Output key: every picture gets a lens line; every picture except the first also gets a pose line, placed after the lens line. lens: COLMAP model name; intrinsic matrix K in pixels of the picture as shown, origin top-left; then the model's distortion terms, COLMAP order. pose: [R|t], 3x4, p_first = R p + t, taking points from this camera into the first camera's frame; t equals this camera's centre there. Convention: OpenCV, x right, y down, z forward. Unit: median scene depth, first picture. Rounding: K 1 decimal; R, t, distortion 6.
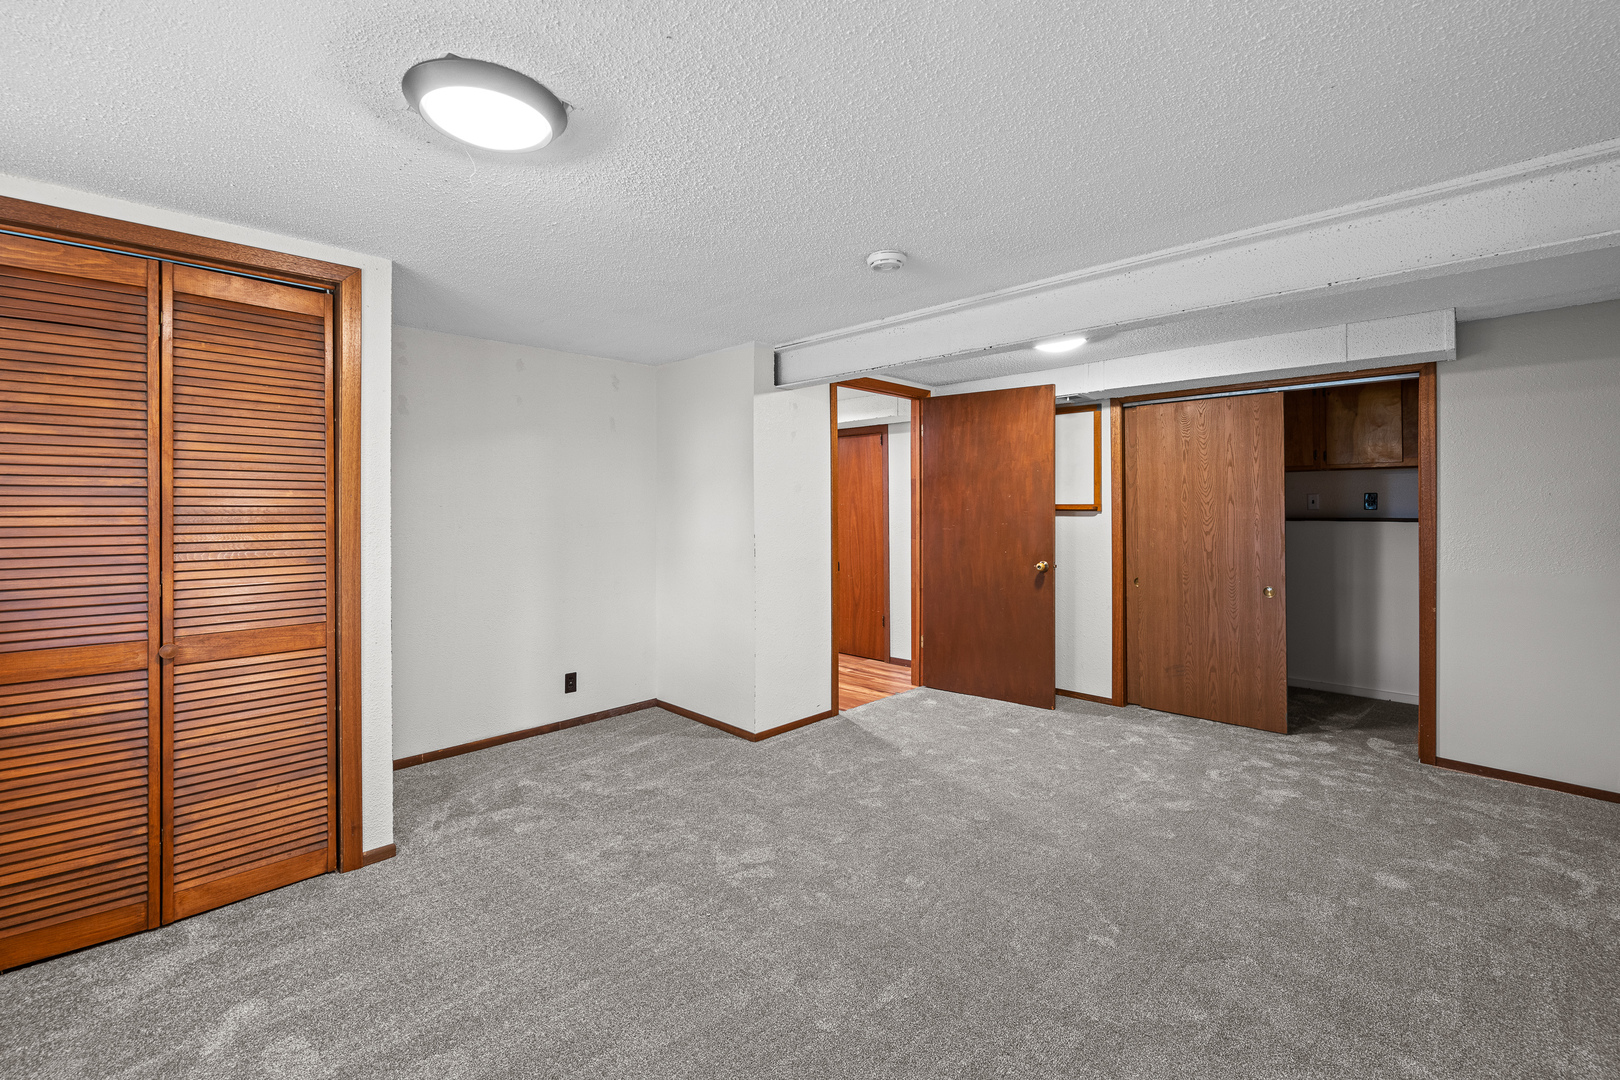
lens RADIAL K [[661.8, 0, 878.3], [0, 661.8, 507.1], [0, 0, 1]] dist [-0.001631, 0.000072]
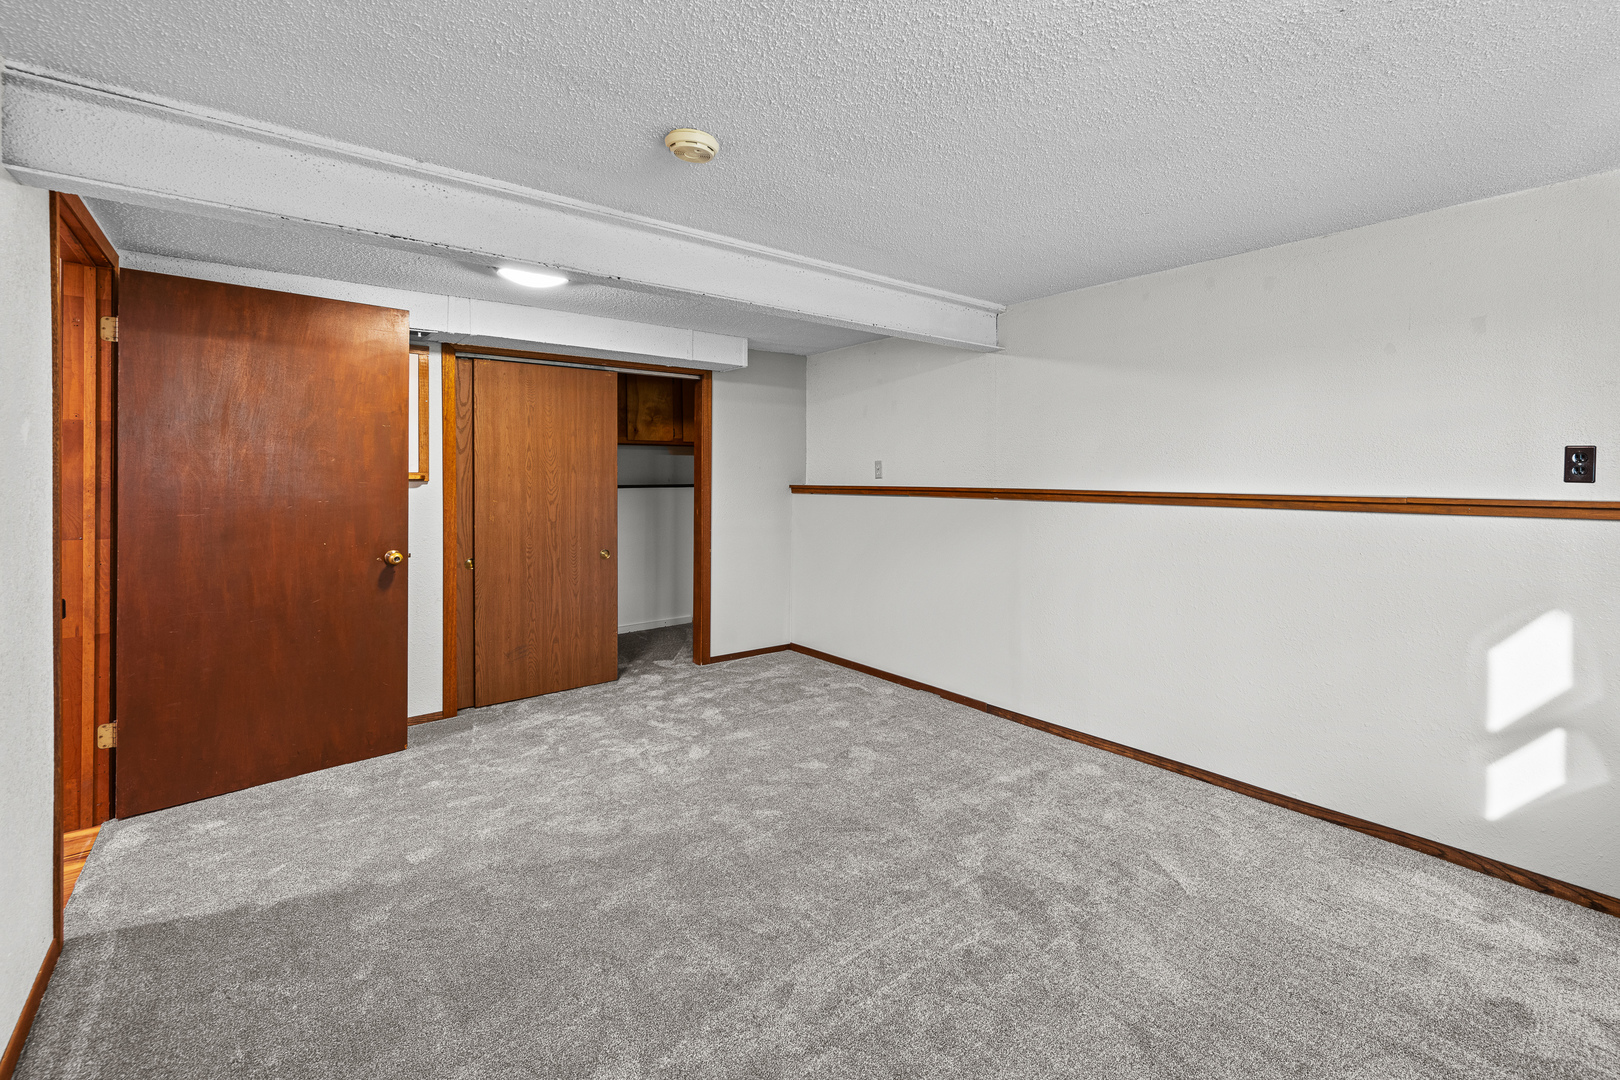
lens RADIAL K [[694.7, 0, 807.0], [0, 694.7, 479.3], [0, 0, 1]] dist [-0.004611, -0.000616]
pose [[0.179537, -0.005016, 0.983738, -0.450747], [0.001548, 0.999987, 0.004817, 0.000215], [-0.983750, 0.000658, 0.179543, 0.448681]]
